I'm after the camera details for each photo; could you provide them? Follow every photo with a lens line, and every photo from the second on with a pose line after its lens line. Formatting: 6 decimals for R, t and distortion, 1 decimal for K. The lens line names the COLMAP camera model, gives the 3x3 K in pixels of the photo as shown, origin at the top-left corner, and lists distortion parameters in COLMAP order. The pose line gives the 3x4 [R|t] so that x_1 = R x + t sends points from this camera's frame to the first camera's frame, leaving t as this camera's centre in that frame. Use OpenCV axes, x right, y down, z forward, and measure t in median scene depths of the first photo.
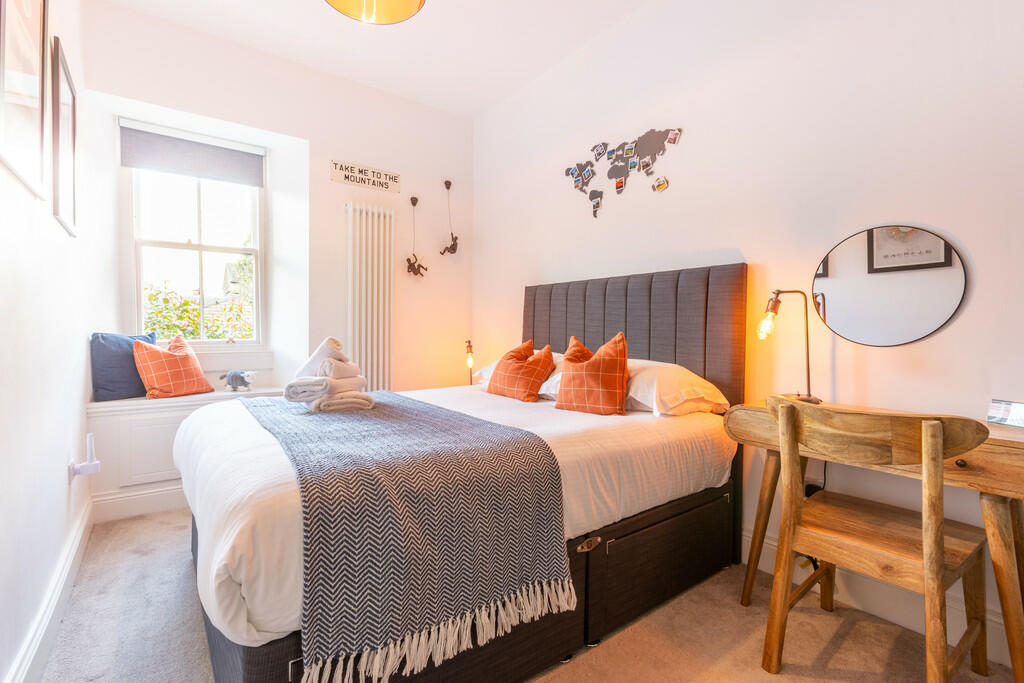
lens RADIAL K [[463.4, 0, 504.3], [0, 463.4, 332.9], [0, 0, 1]] dist [-0.001088, 0.000209]
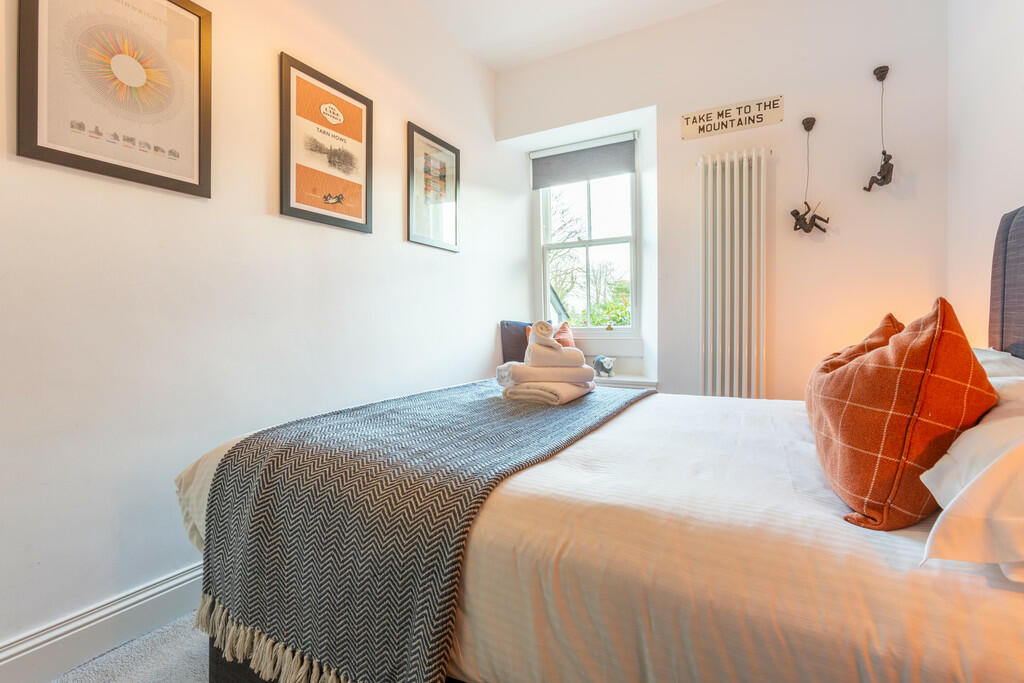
lens RADIAL K [[475.6, 0, 513.0], [0, 475.6, 321.2], [0, 0, 1]] dist [0.001288, 0.000331]
pose [[0.407213, -0.010337, -0.913275, 0.342212], [0.004449, 0.999947, -0.009334, 0.013028], [0.913322, -0.000262, 0.407237, 0.414233]]
